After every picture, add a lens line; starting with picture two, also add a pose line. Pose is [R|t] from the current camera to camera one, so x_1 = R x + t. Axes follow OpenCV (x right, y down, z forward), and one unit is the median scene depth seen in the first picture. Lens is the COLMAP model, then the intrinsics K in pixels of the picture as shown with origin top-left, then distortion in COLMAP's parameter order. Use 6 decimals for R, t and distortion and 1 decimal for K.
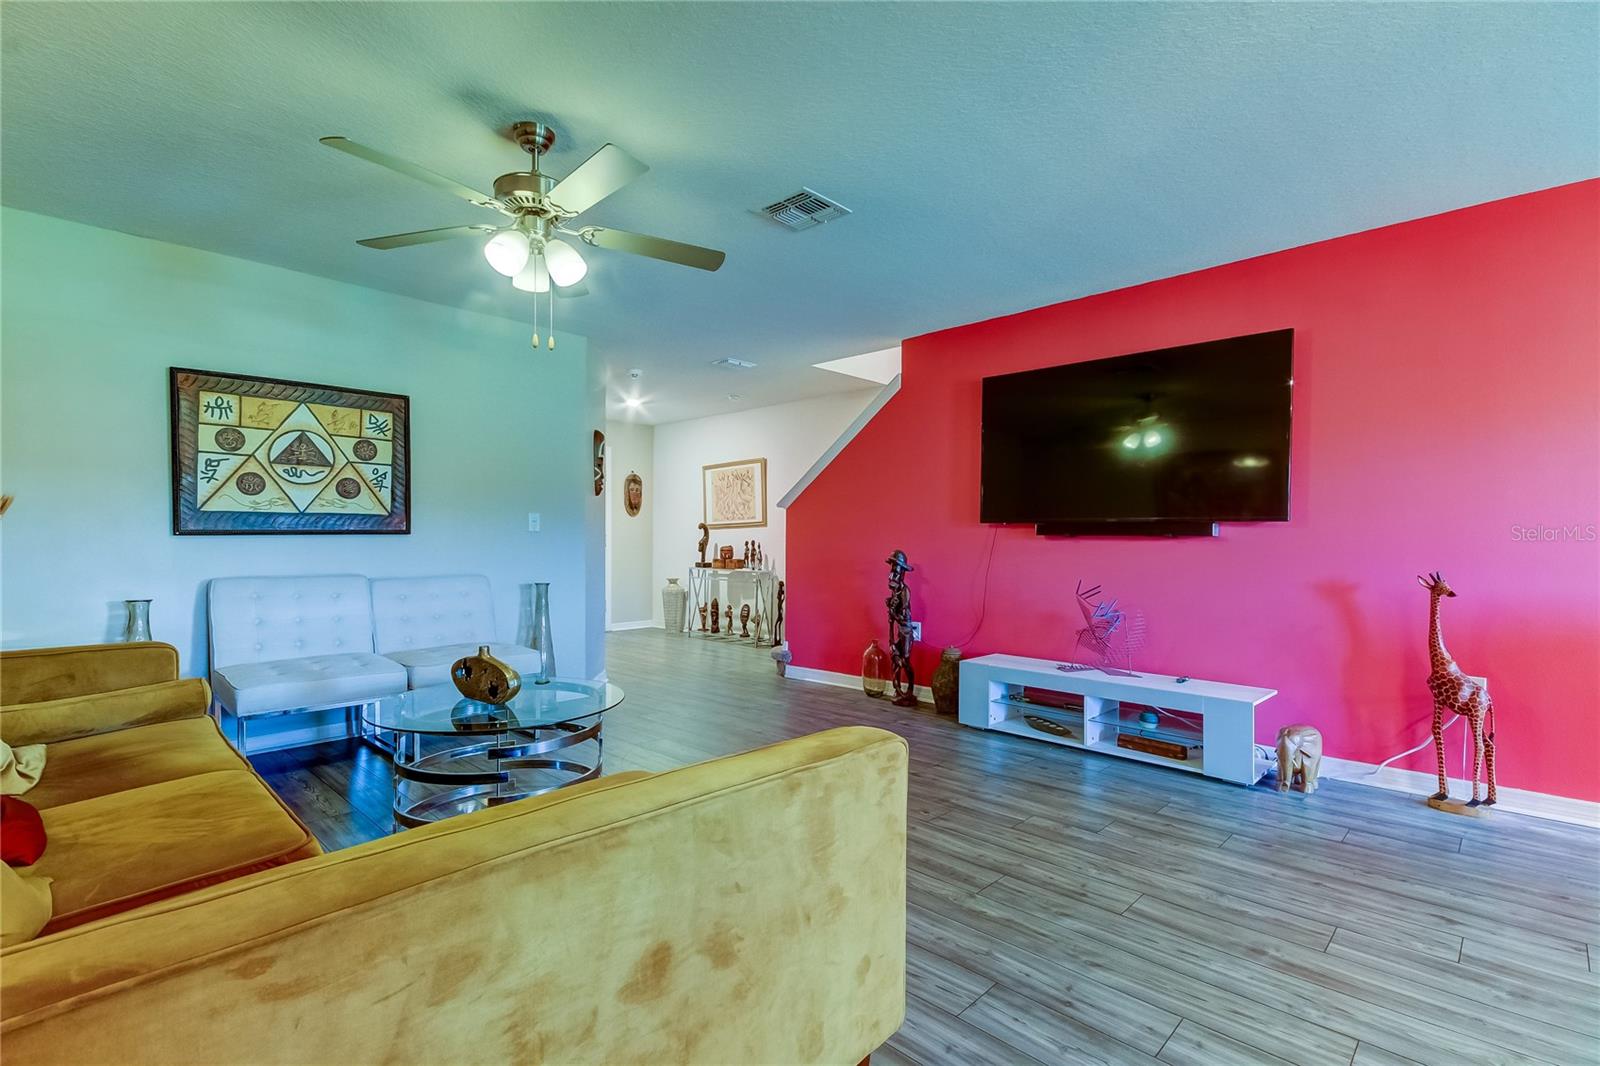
lens RADIAL K [[754.0, 0, 790.8], [0, 754.0, 548.0], [0, 0, 1]] dist [0.024728, -0.004237]
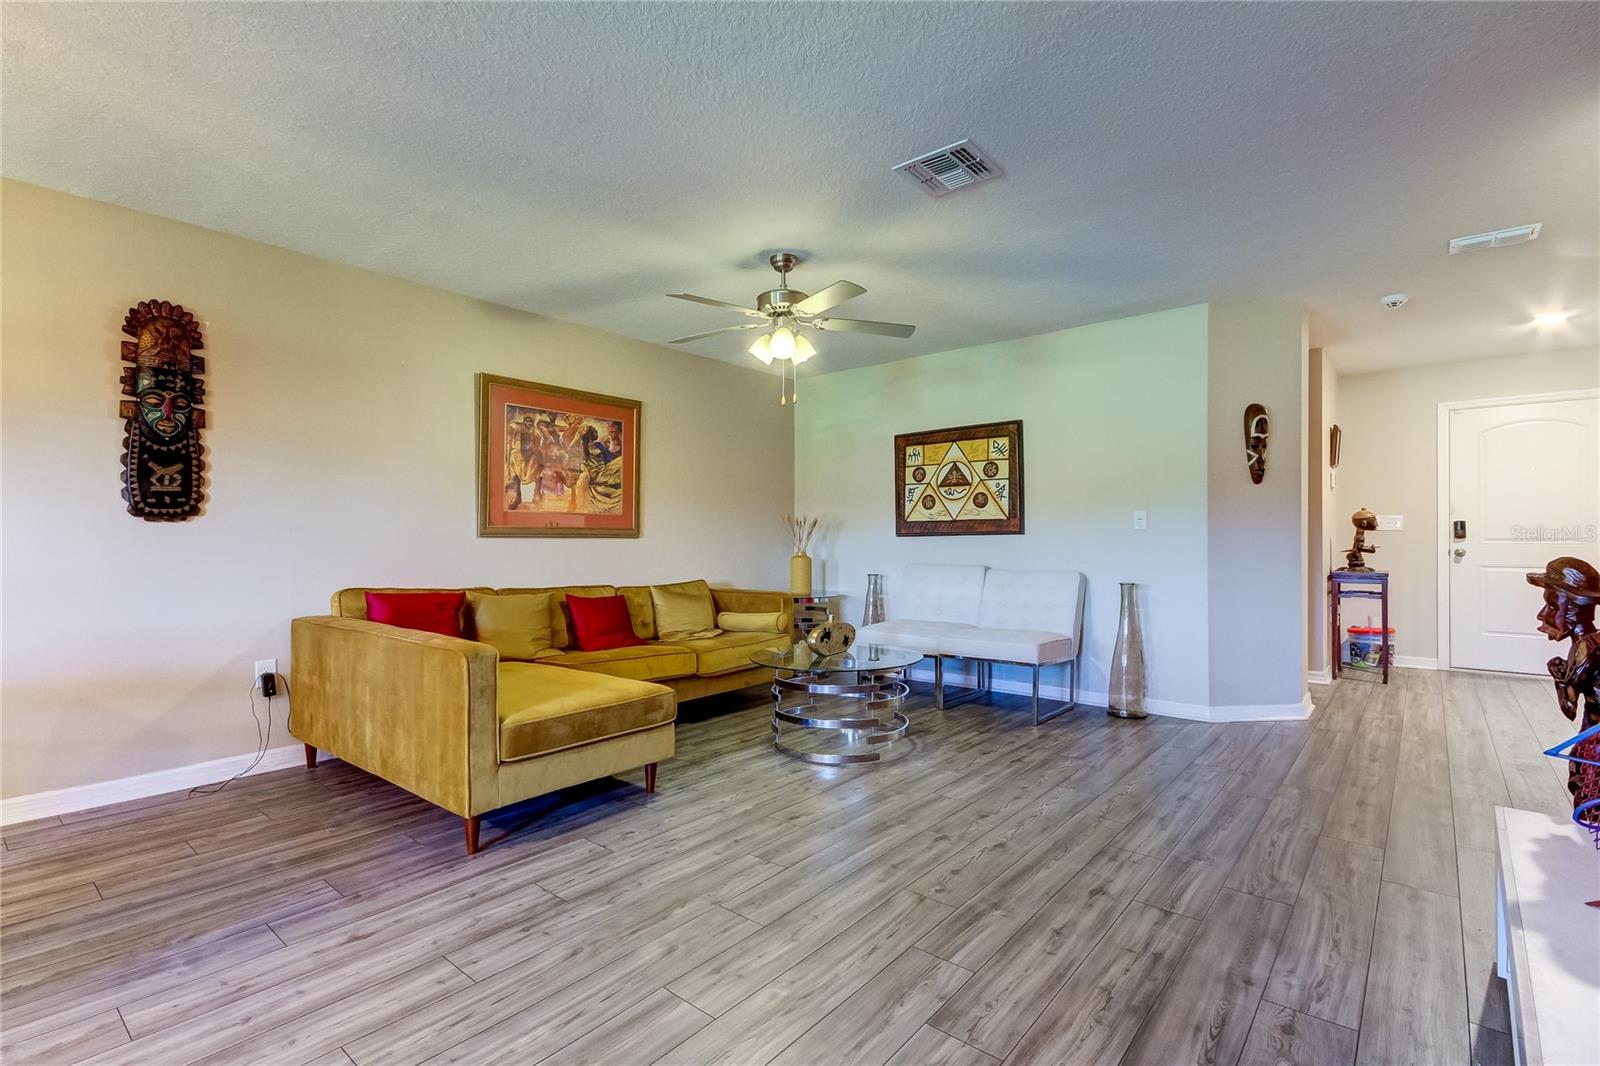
lens RADIAL K [[754.0, 0, 799.1], [0, 754.0, 534.2], [0, 0, 1]] dist [0.024728, -0.004237]
pose [[0.059567, -0.009979, -0.998174, 0.759573], [-0.011015, 0.999883, -0.010653, -0.001857], [0.998164, 0.011630, 0.059450, 0.651239]]
